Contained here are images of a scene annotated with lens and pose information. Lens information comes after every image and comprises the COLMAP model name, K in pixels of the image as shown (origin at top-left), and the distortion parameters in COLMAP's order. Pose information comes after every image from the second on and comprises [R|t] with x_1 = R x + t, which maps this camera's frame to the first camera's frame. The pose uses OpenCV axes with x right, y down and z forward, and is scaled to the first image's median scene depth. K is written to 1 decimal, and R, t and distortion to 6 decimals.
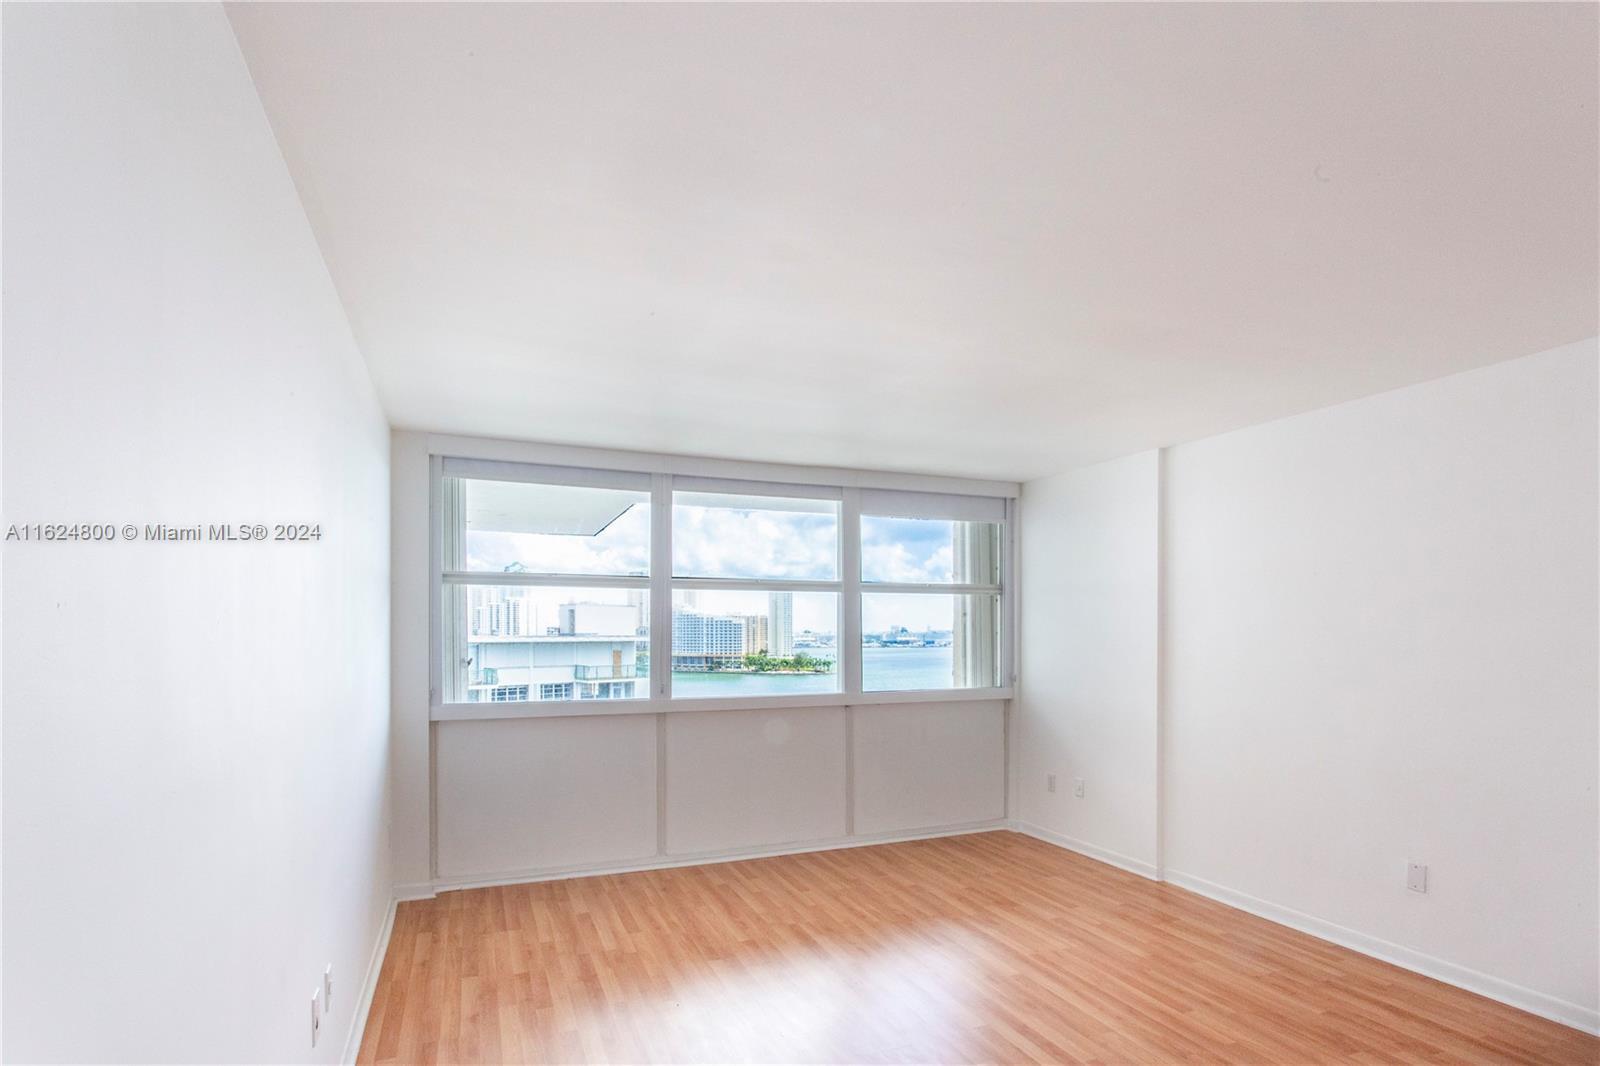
lens RADIAL K [[844.6, 0, 810.1], [0, 844.6, 621.8], [0, 0, 1]] dist [-0.005410, -0.000553]
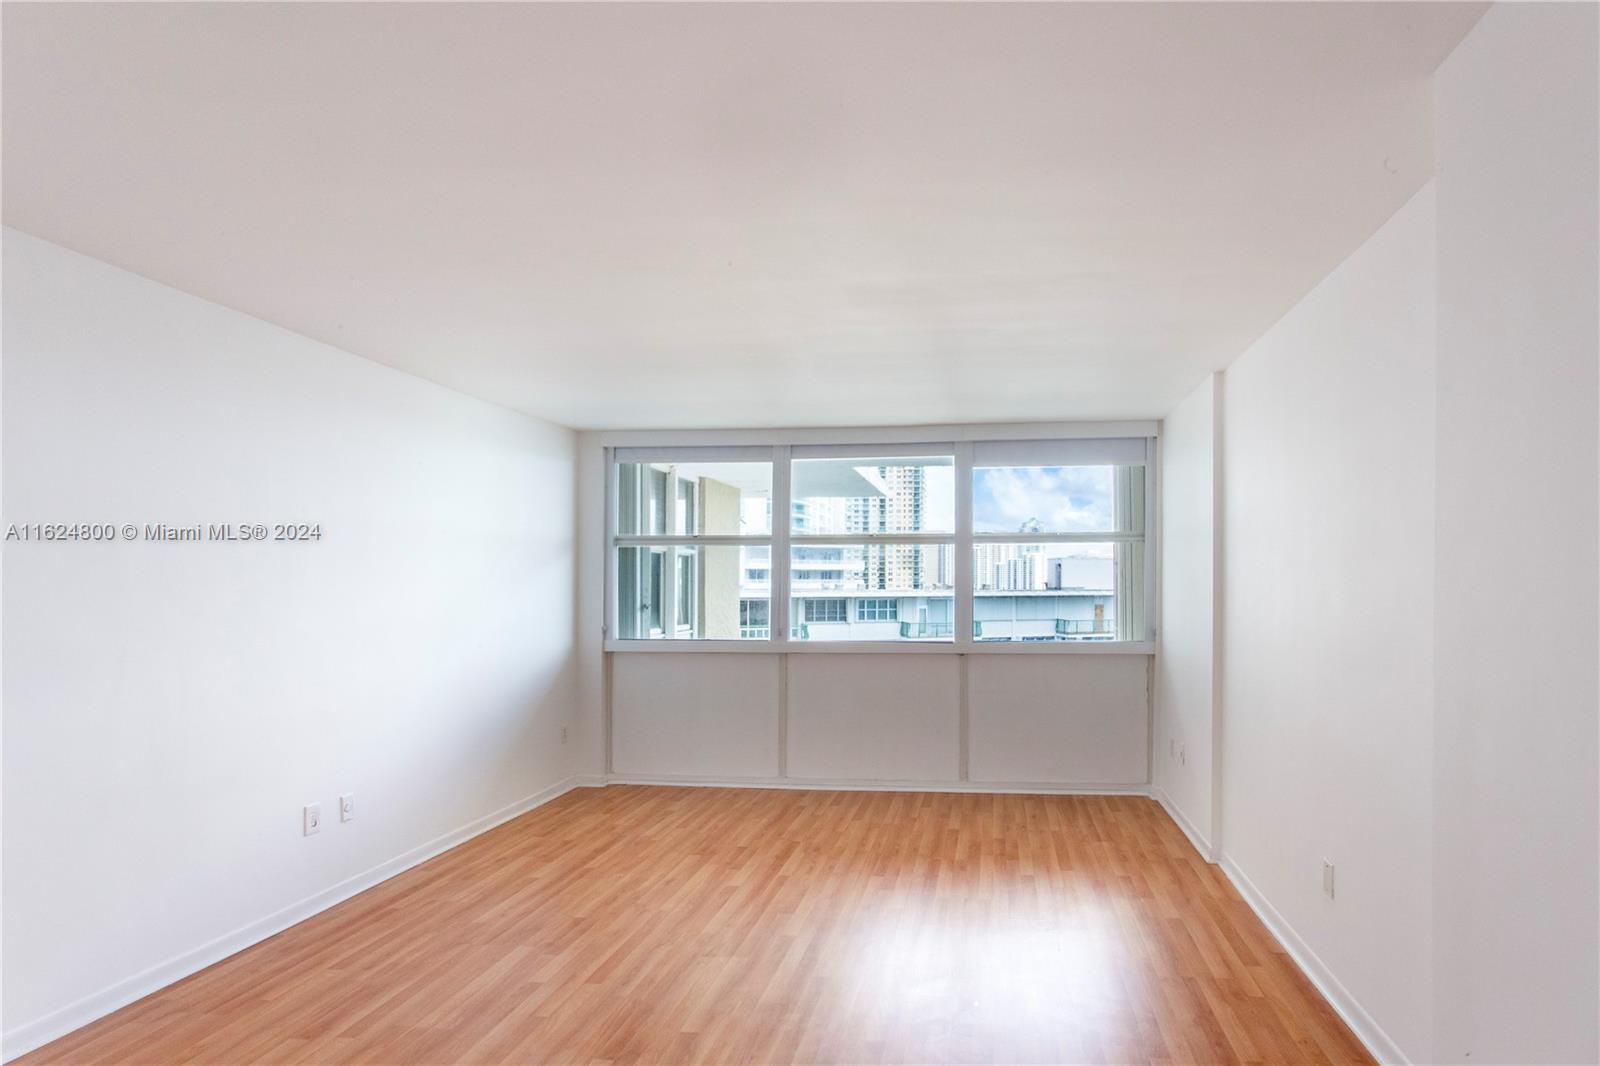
lens RADIAL K [[866.4, 0, 894.2], [0, 866.4, 563.7], [0, 0, 1]] dist [-0.002846, -0.000382]
pose [[0.873868, -0.014351, -0.485952, 0.495547], [0.007463, 0.999842, -0.016106, 0.005949], [0.486107, 0.010447, 0.873837, 0.038543]]
